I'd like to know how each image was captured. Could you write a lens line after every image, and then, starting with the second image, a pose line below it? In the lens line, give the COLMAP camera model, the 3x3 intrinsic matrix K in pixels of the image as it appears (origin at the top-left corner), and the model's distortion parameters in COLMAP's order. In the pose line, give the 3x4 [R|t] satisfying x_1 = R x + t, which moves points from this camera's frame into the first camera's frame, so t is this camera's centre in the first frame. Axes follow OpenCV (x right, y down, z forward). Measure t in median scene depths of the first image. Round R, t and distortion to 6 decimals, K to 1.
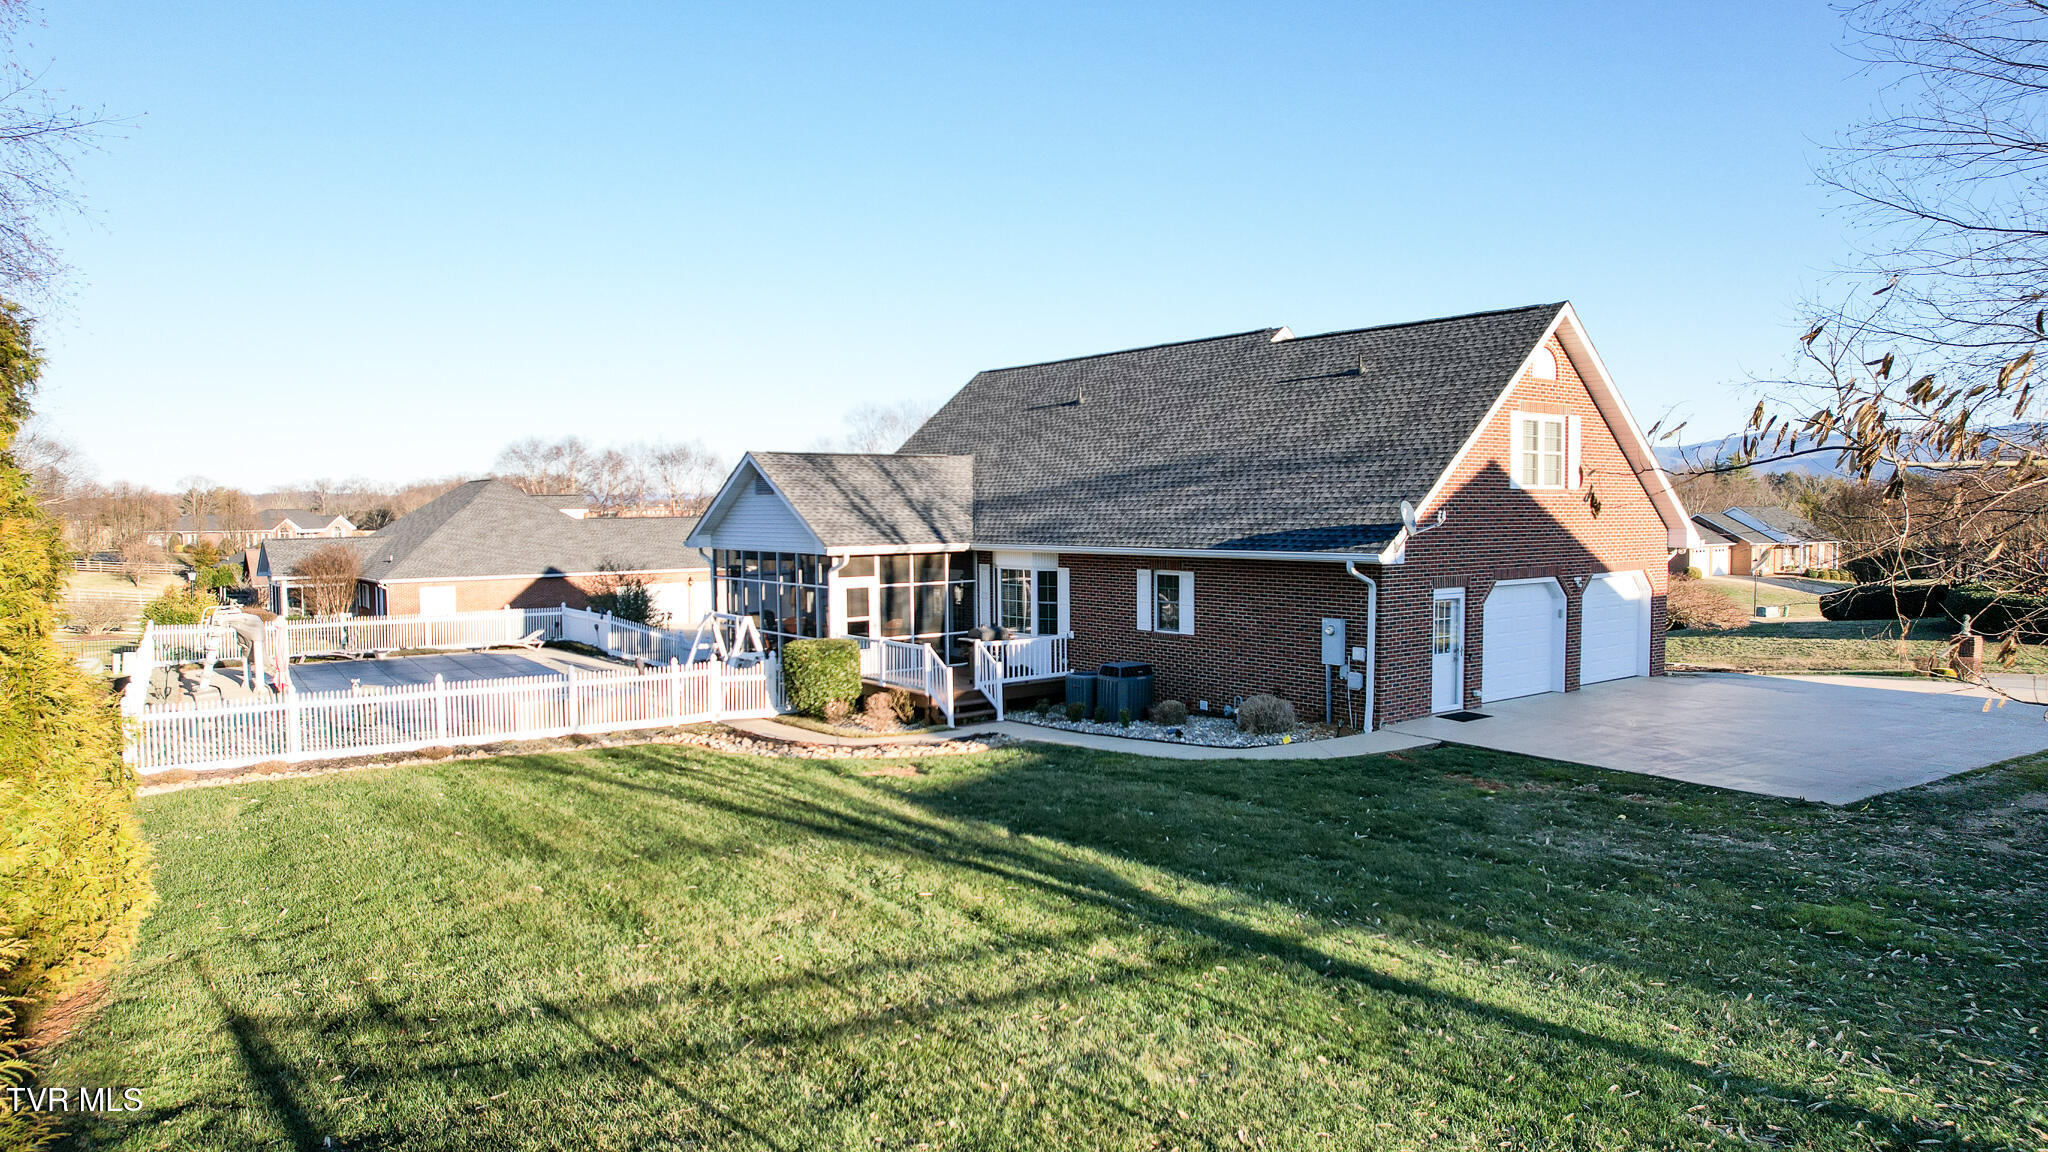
lens RADIAL K [[1307.5, 0, 1024.0], [0, 1307.5, 576.0], [0, 0, 1]] dist [-0.039533, -0.000277]
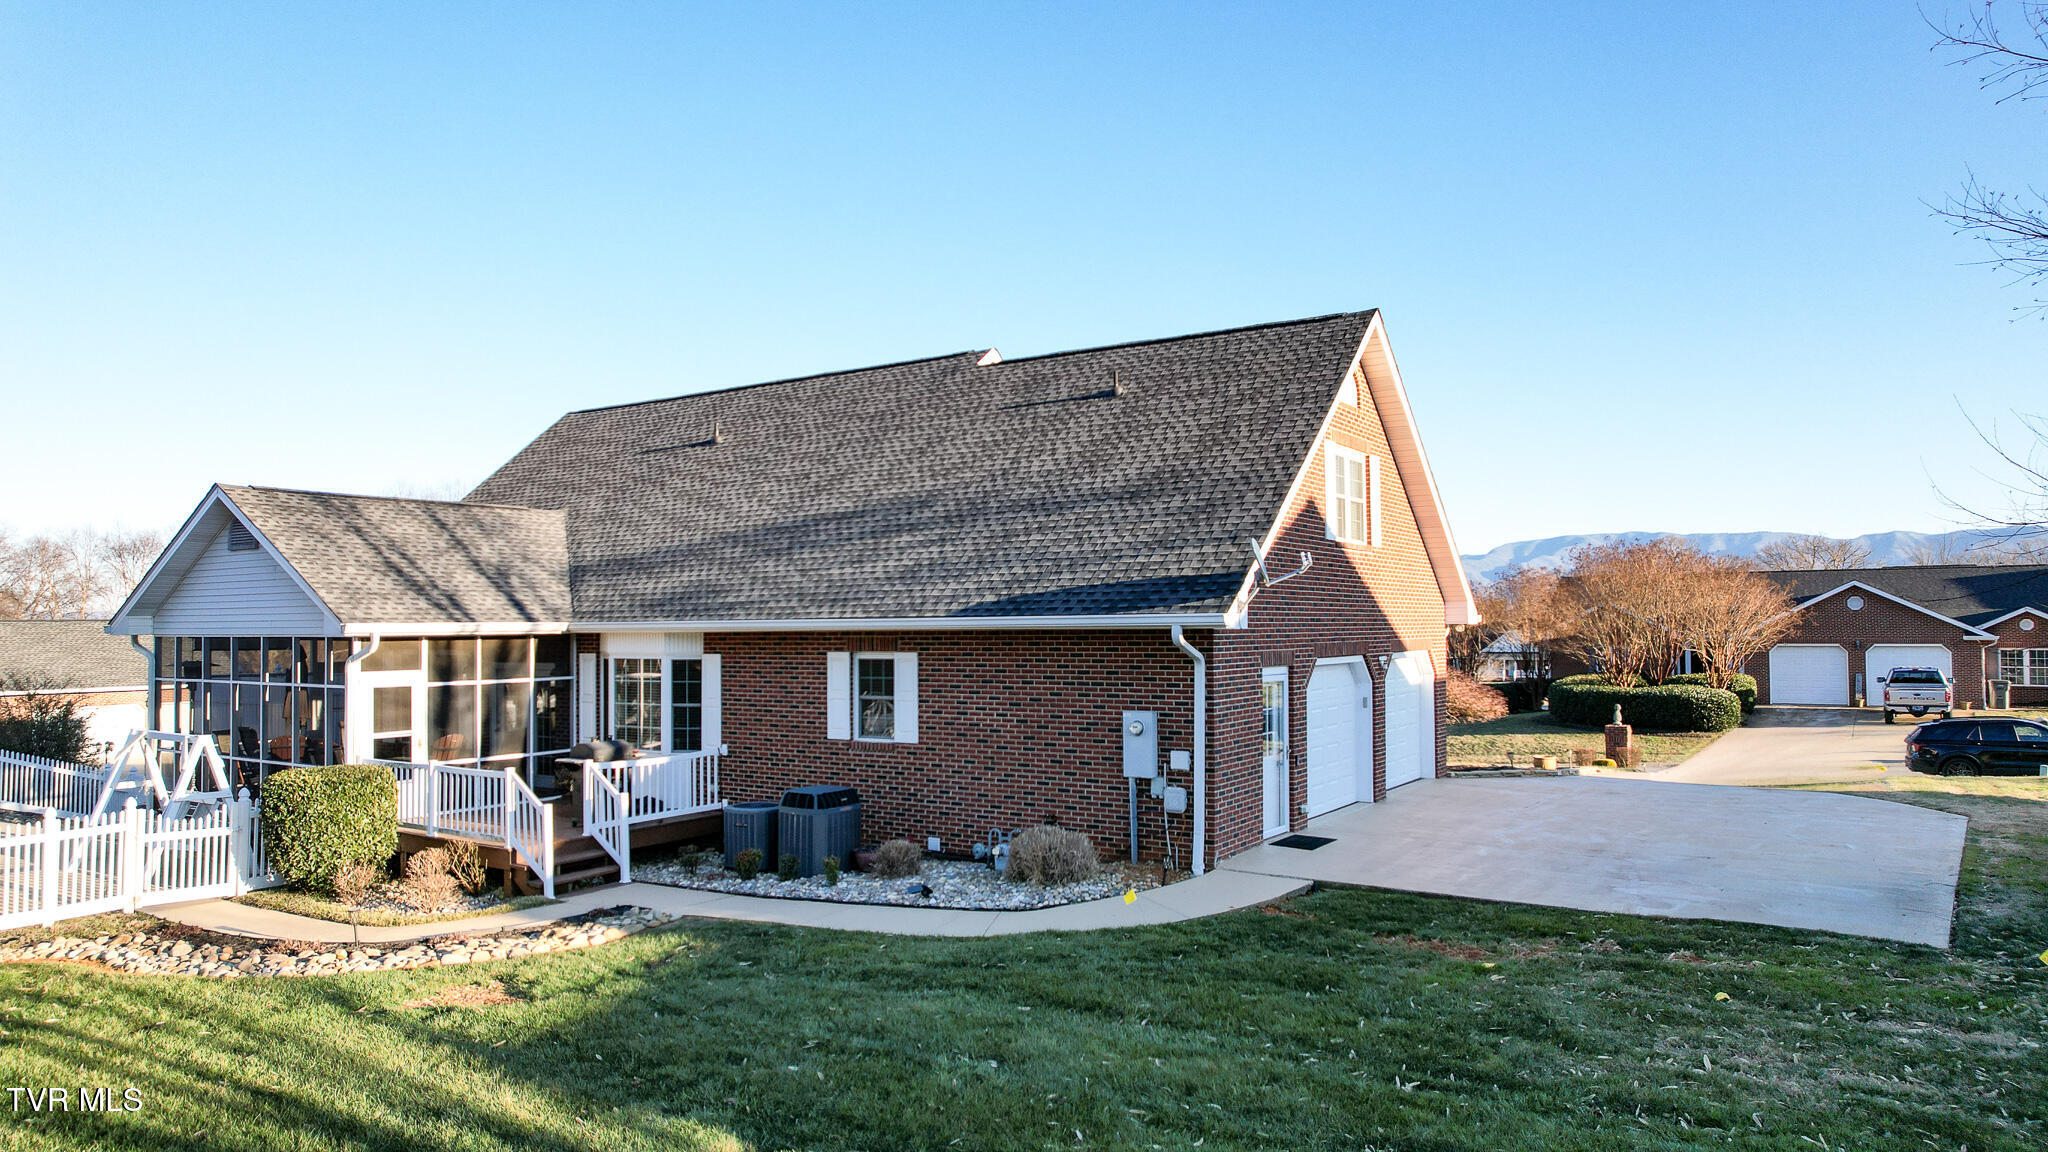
lens RADIAL K [[1308.6, 0, 1024.0], [0, 1308.6, 576.0], [0, 0, 1]] dist [-0.067262, 0.057933]
pose [[0.944858, 0.012662, 0.327237, -0.041443], [0.017489, 0.995875, -0.089031, 0.017412], [-0.327014, 0.089845, 0.940739, 0.283656]]
